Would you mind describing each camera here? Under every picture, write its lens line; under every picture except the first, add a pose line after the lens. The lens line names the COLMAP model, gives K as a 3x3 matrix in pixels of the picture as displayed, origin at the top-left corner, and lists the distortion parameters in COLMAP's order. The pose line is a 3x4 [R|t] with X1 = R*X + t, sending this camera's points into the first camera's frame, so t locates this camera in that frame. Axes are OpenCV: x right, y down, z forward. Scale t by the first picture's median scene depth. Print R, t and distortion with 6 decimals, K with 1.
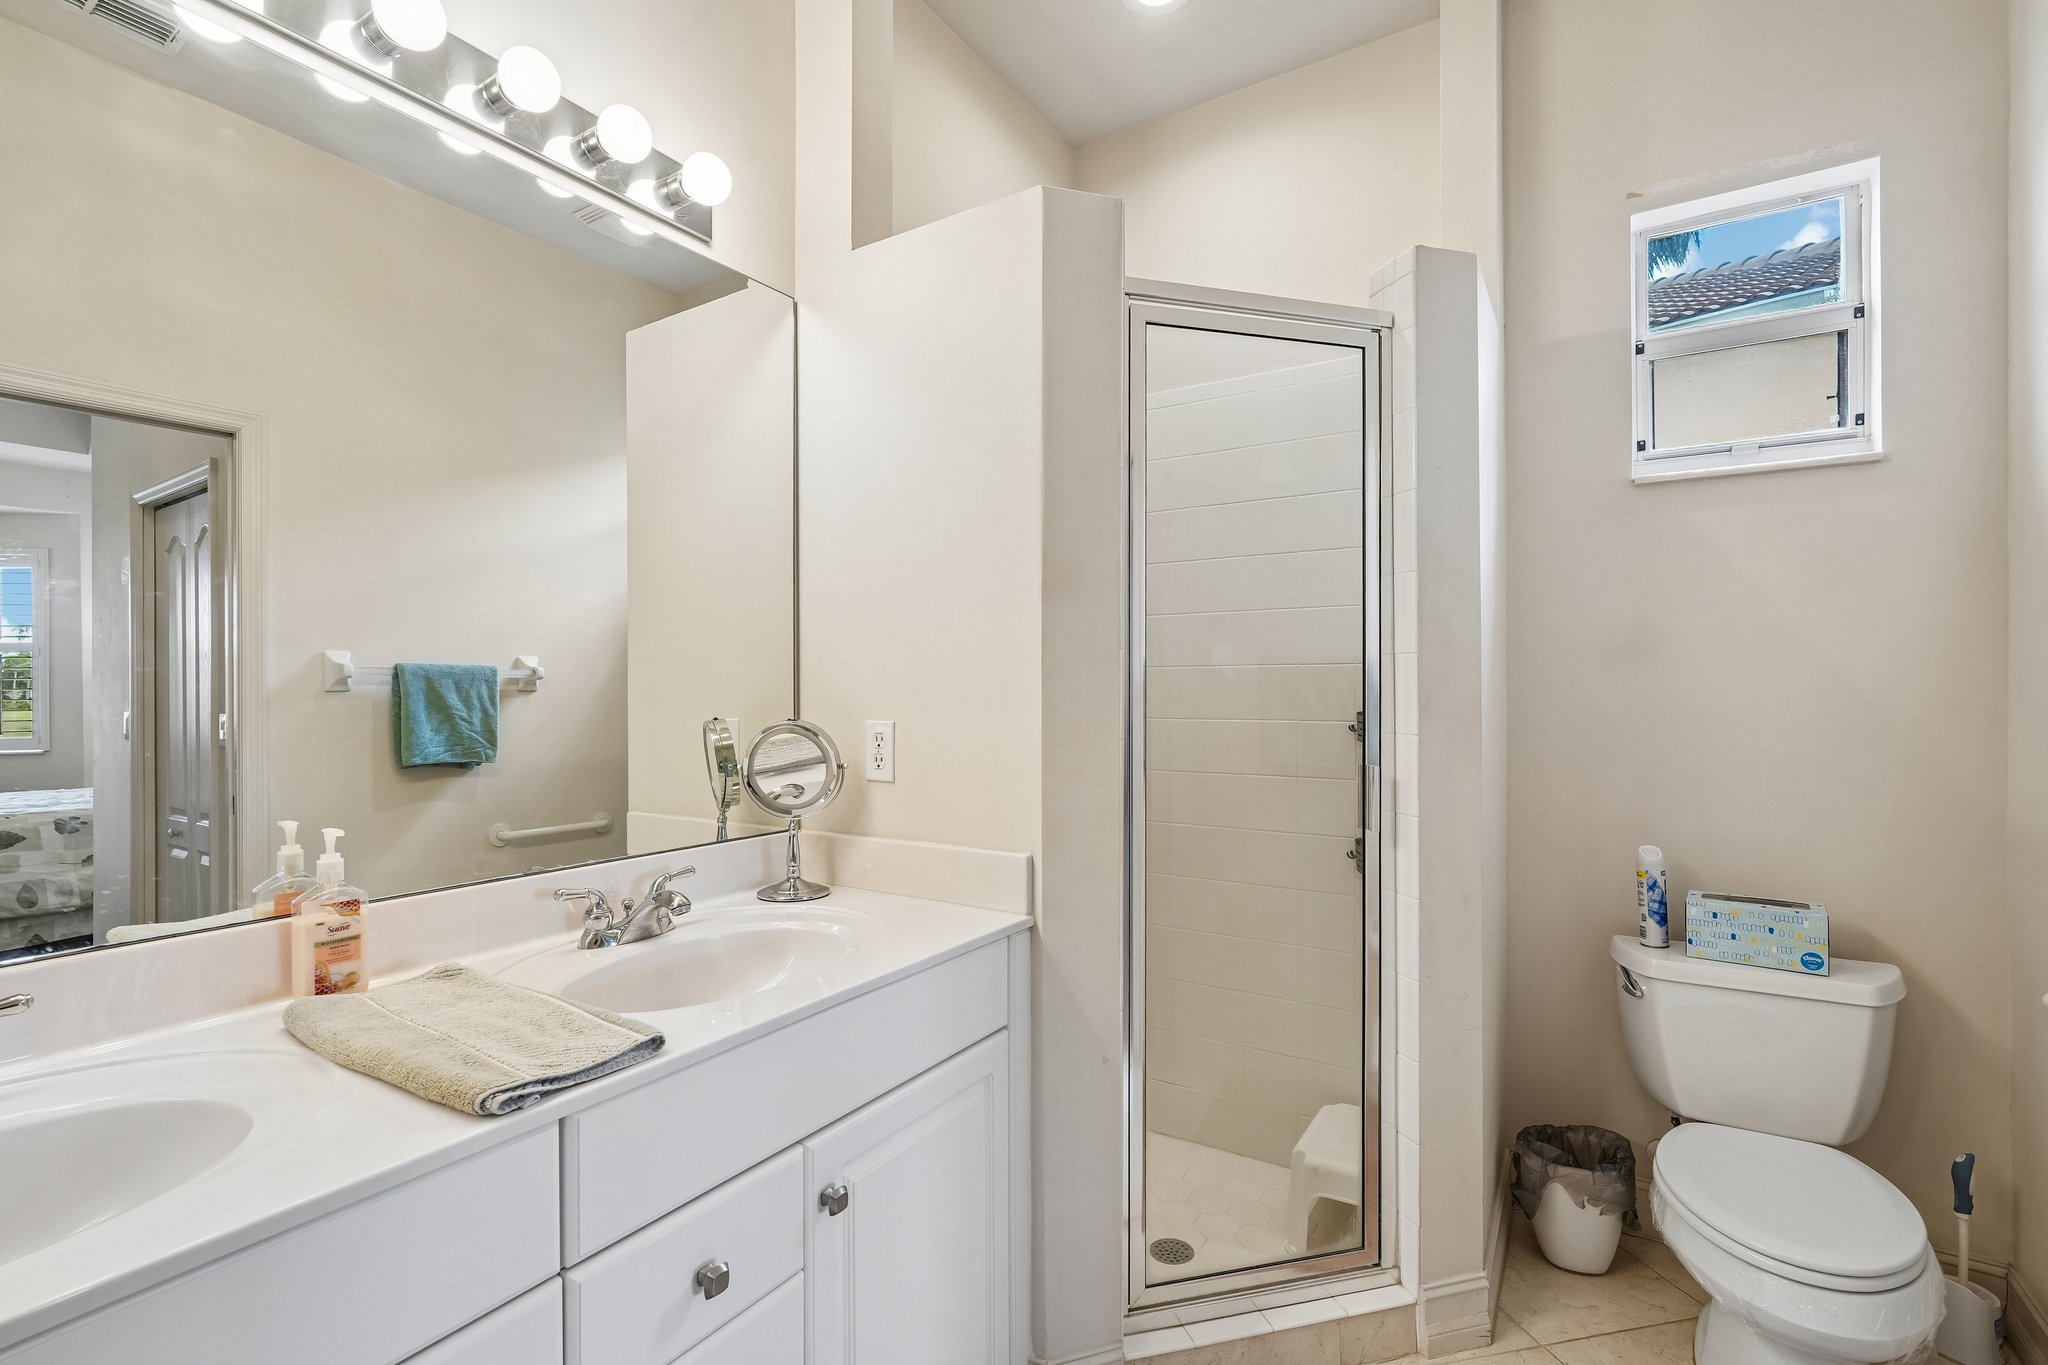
lens RADIAL K [[910.2, 0, 1037.1], [0, 910.2, 692.7], [0, 0, 1]] dist [-0.013768, 0.007100]
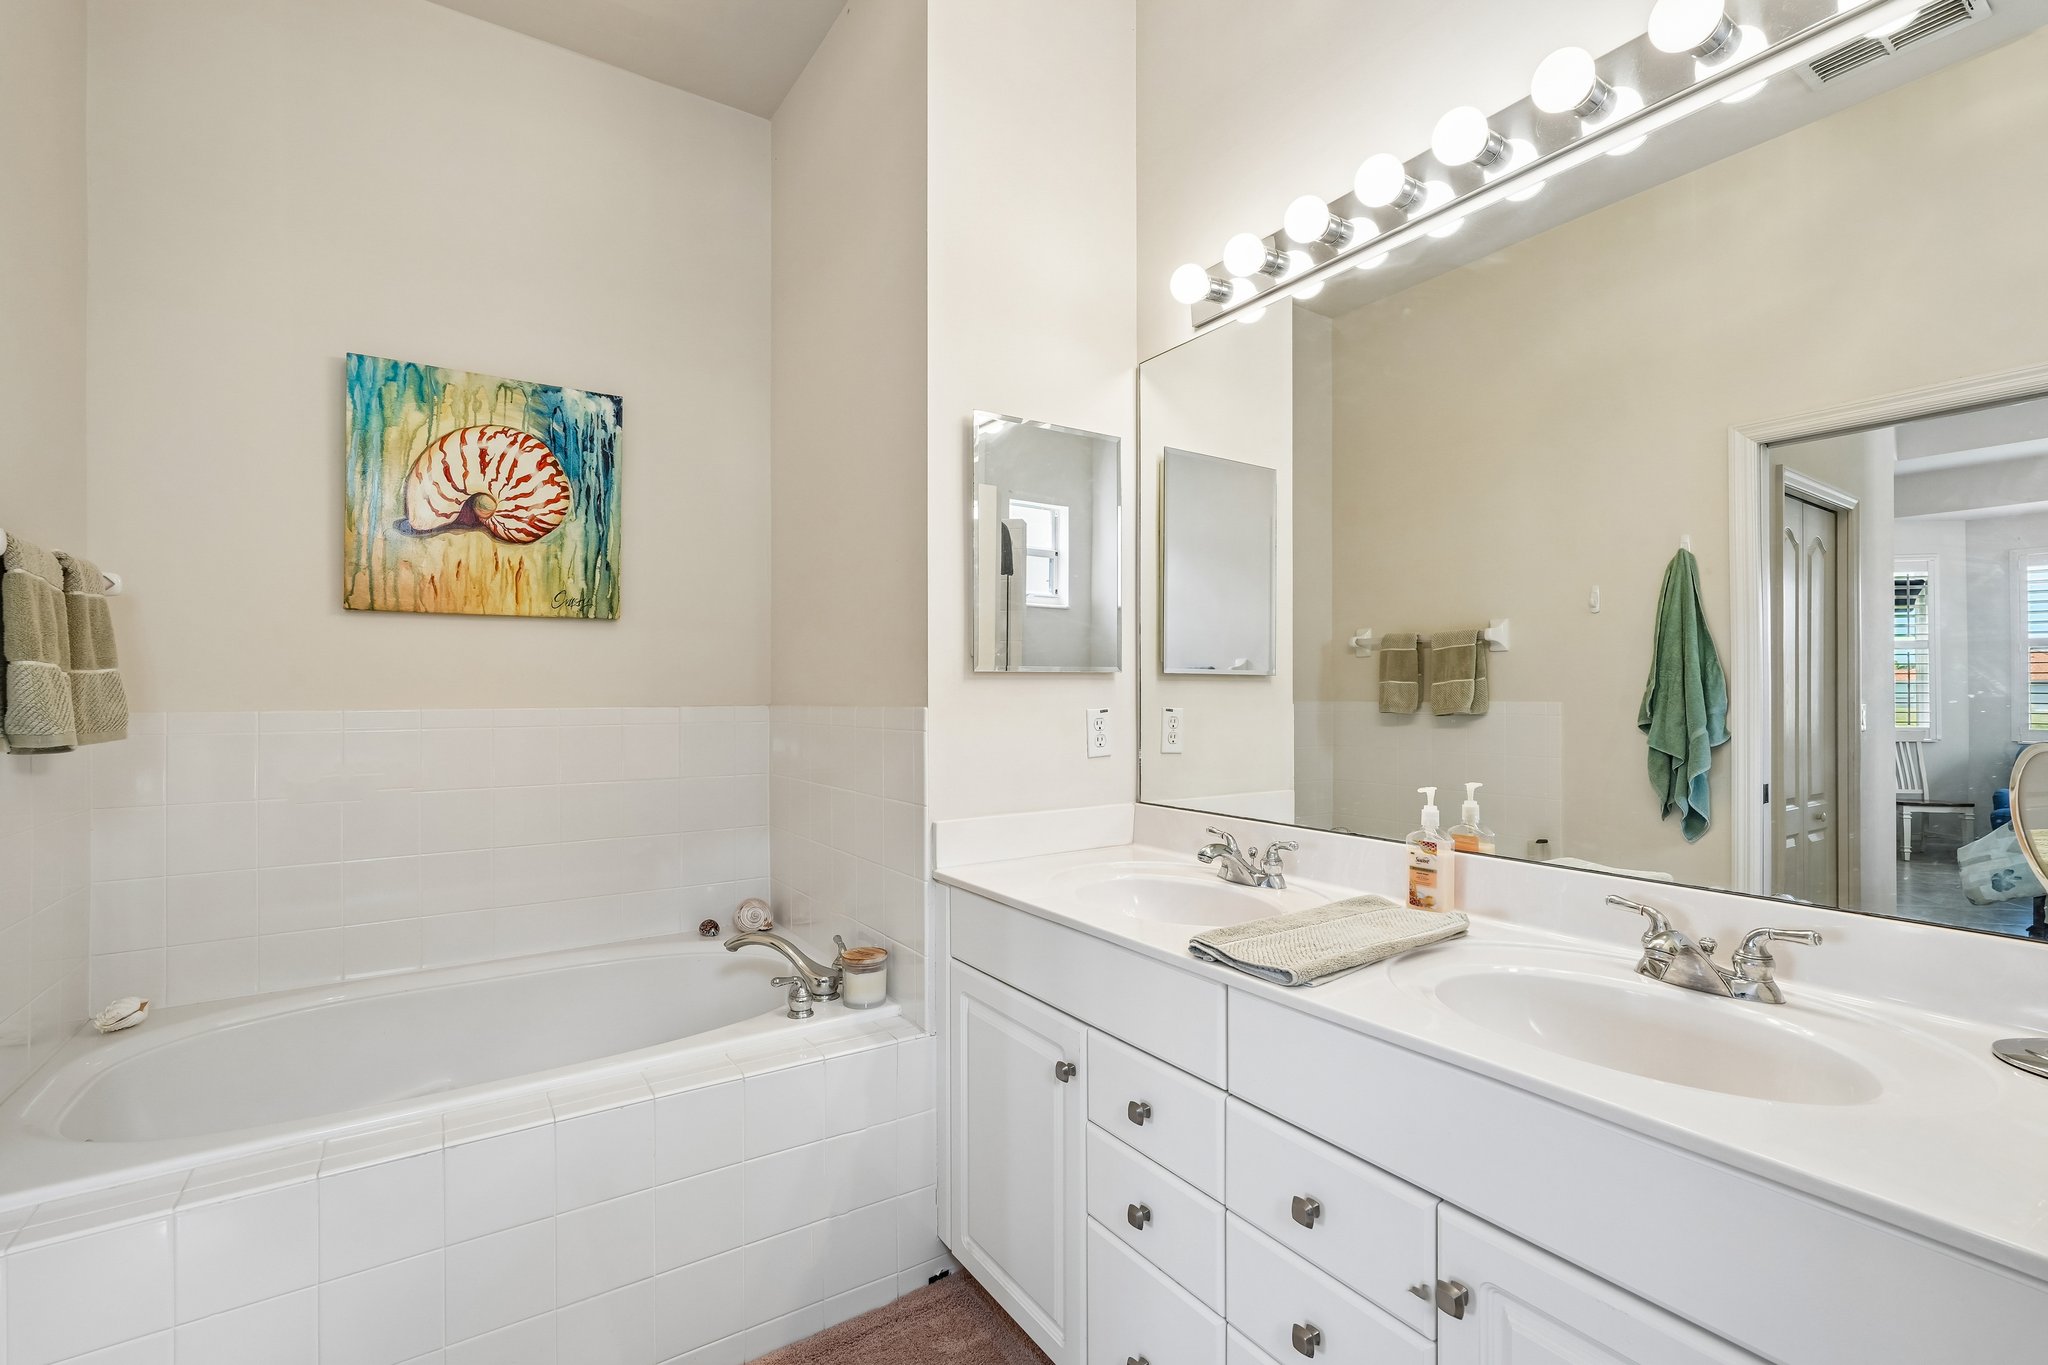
lens RADIAL K [[910.2, 0, 1033.7], [0, 910.2, 686.5], [0, 0, 1]] dist [-0.013768, 0.007100]
pose [[-0.396710, -0.003563, -0.917937, 0.700192], [0.000906, 0.999990, -0.004273, 0.005204], [0.917944, -0.002526, -0.396703, 0.994250]]
